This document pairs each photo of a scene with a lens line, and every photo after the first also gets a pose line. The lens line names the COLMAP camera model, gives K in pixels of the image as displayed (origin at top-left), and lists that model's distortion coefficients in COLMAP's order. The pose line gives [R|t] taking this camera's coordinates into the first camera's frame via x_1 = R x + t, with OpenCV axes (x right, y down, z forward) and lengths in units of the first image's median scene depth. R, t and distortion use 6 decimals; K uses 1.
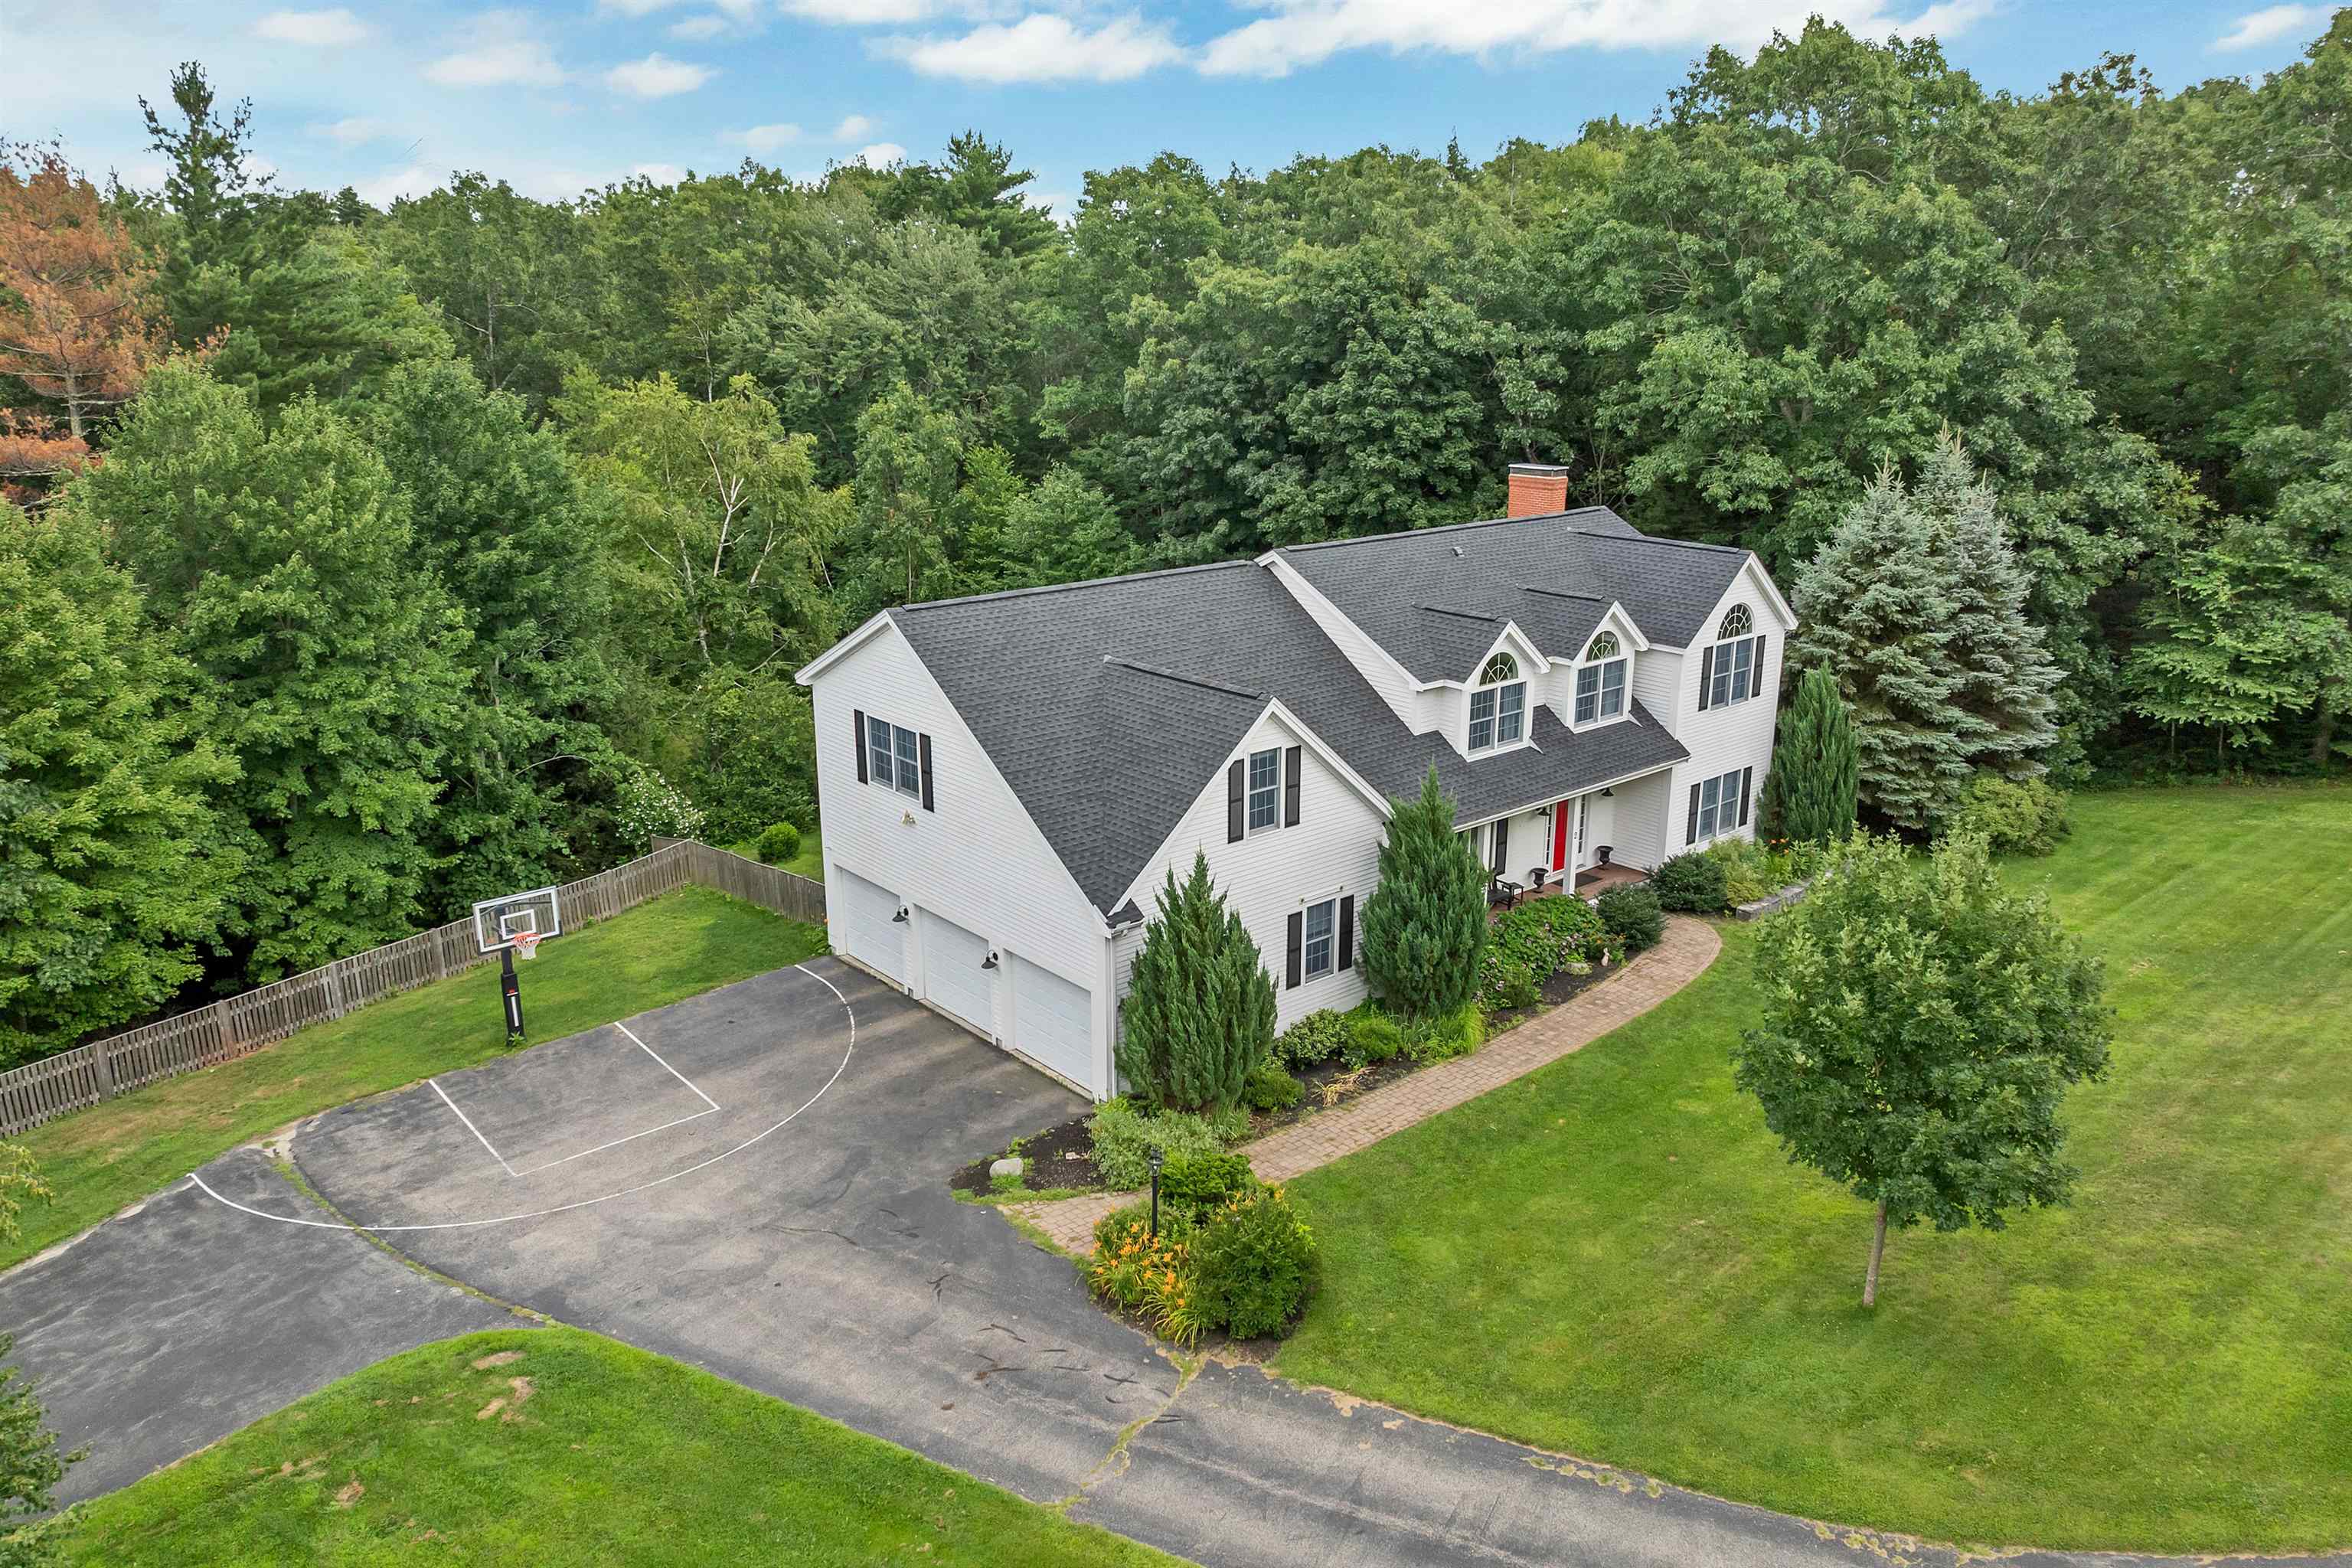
lens RADIAL K [[1668.9, 0, 1182.5], [0, 1668.9, 781.2], [0, 0, 1]] dist [-0.009476, -0.004630]
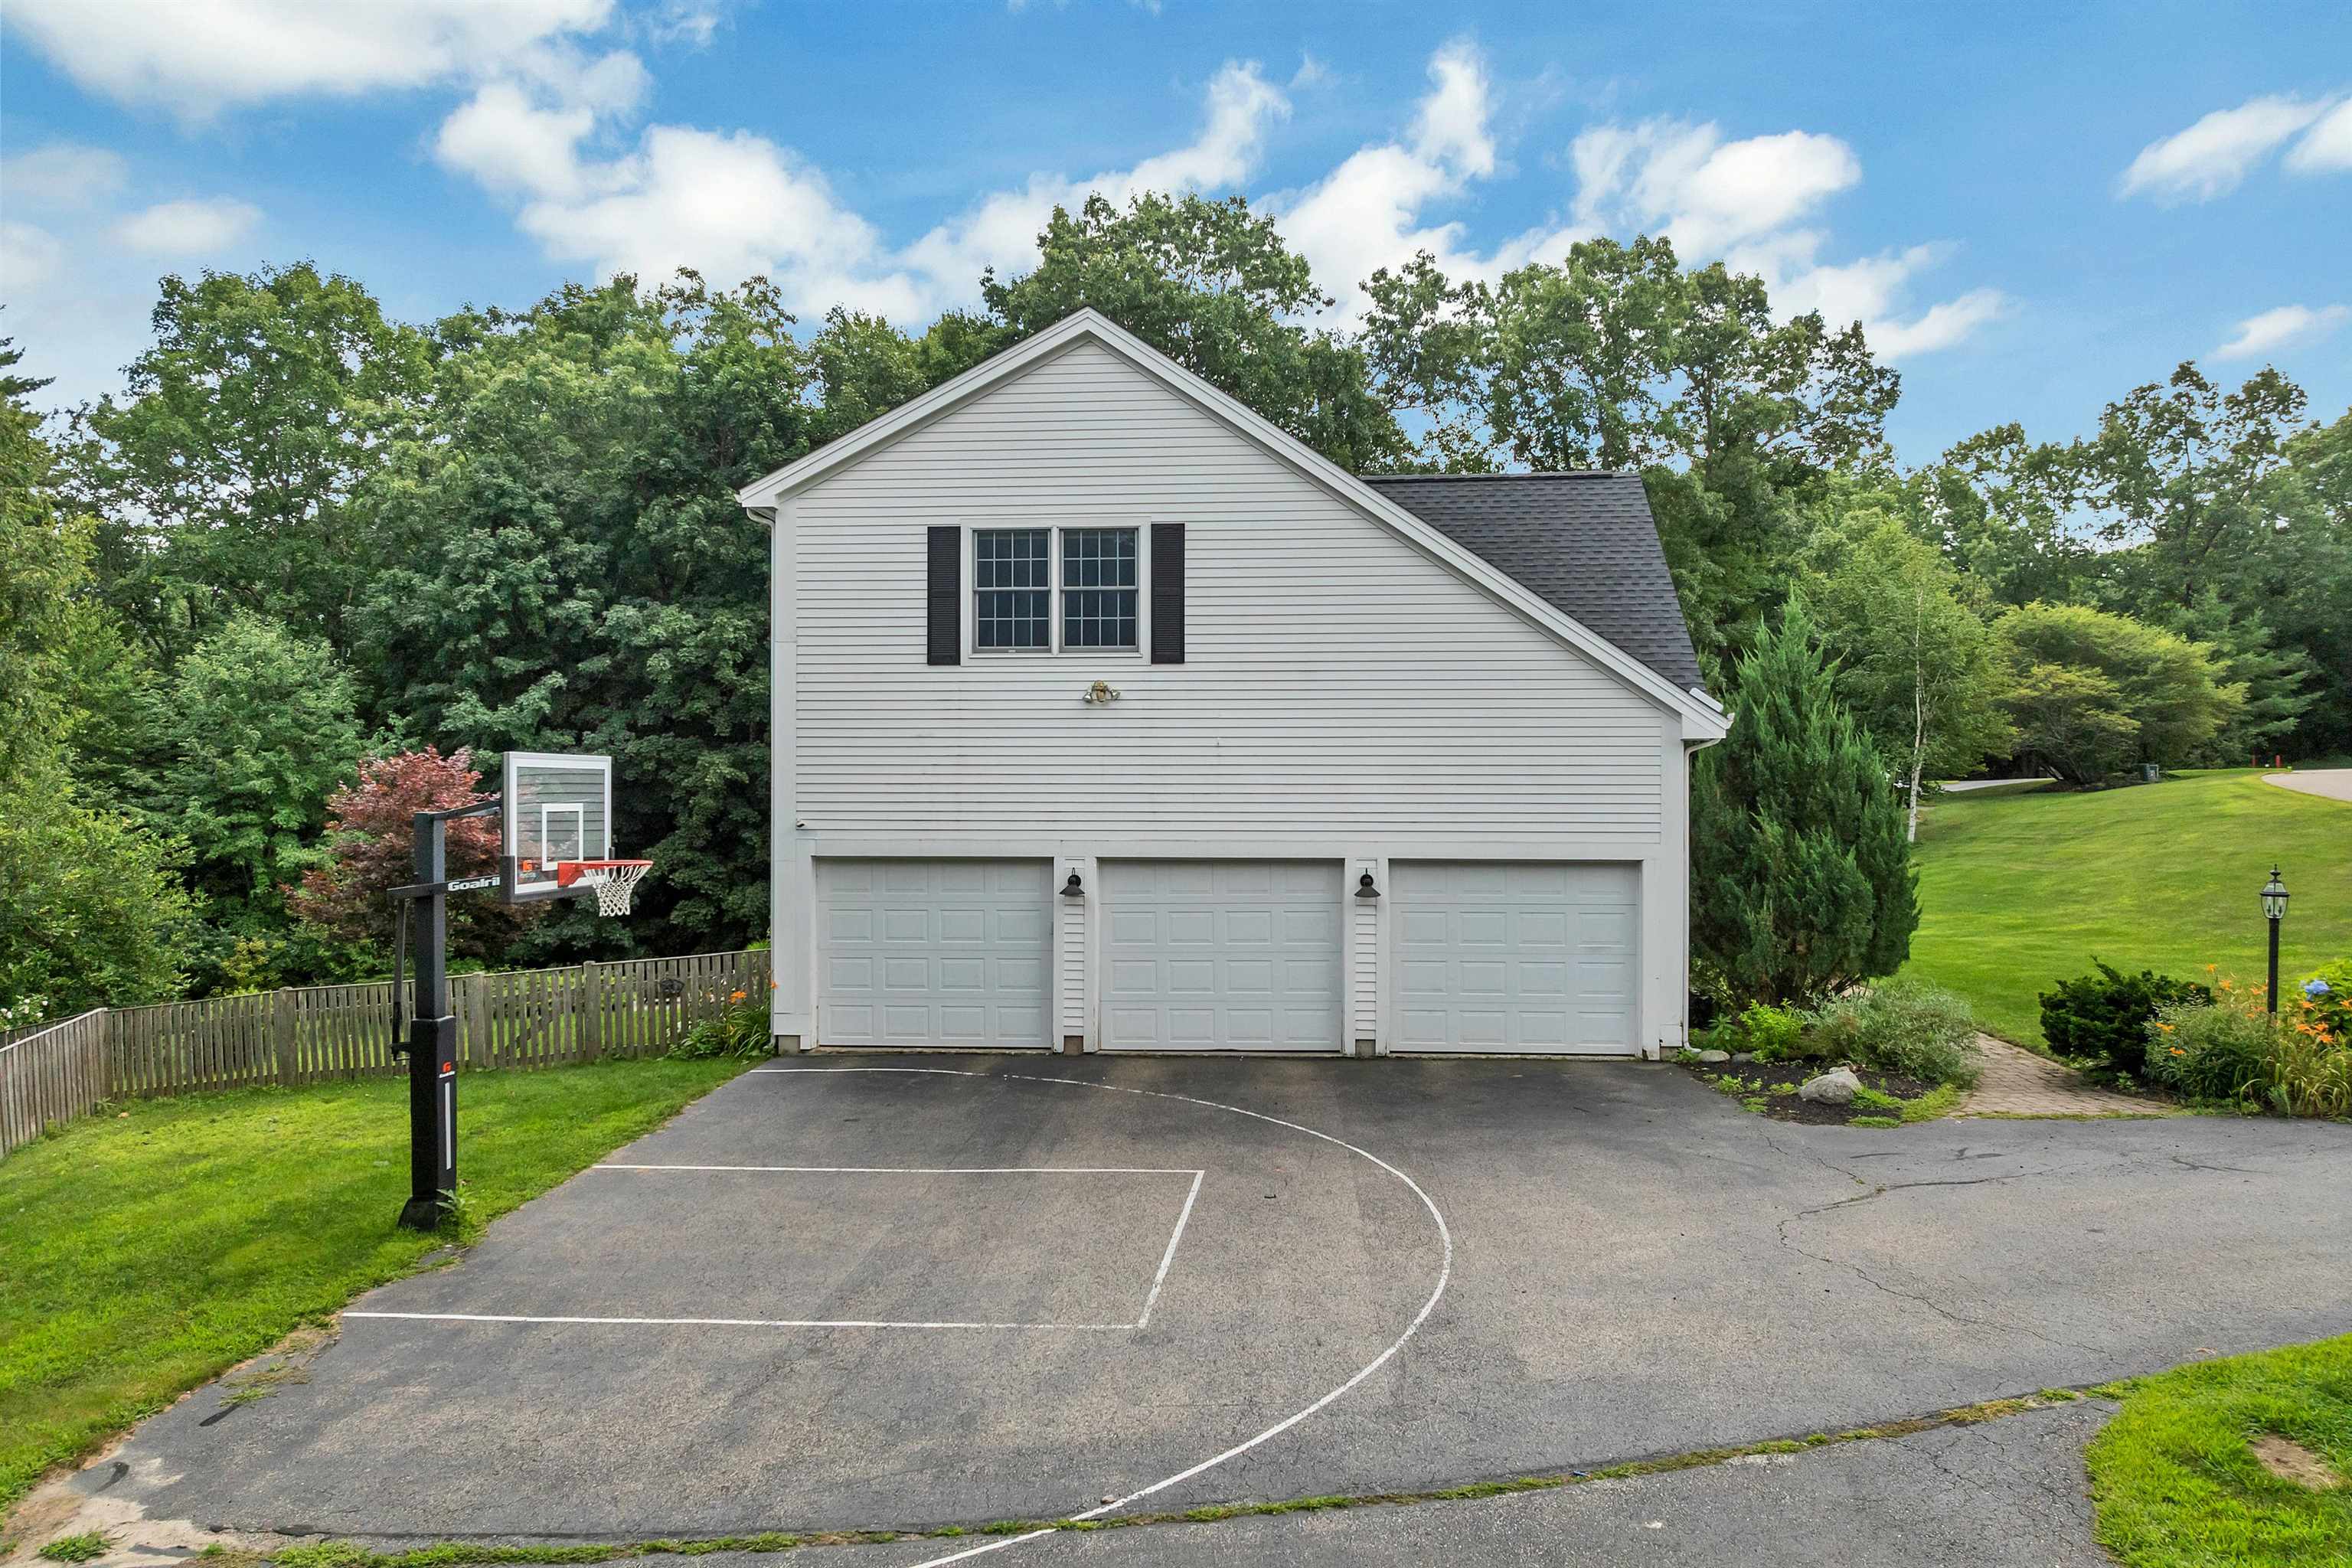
lens RADIAL K [[1668.9, 0, 1178.4], [0, 1668.9, 790.2], [0, 0, 1]] dist [-0.009476, -0.004630]
pose [[0.709654, 0.001743, 0.704548, -0.527376], [0.199130, 0.958729, -0.202945, 0.167382], [-0.675824, 0.284317, 0.680019, 0.605397]]
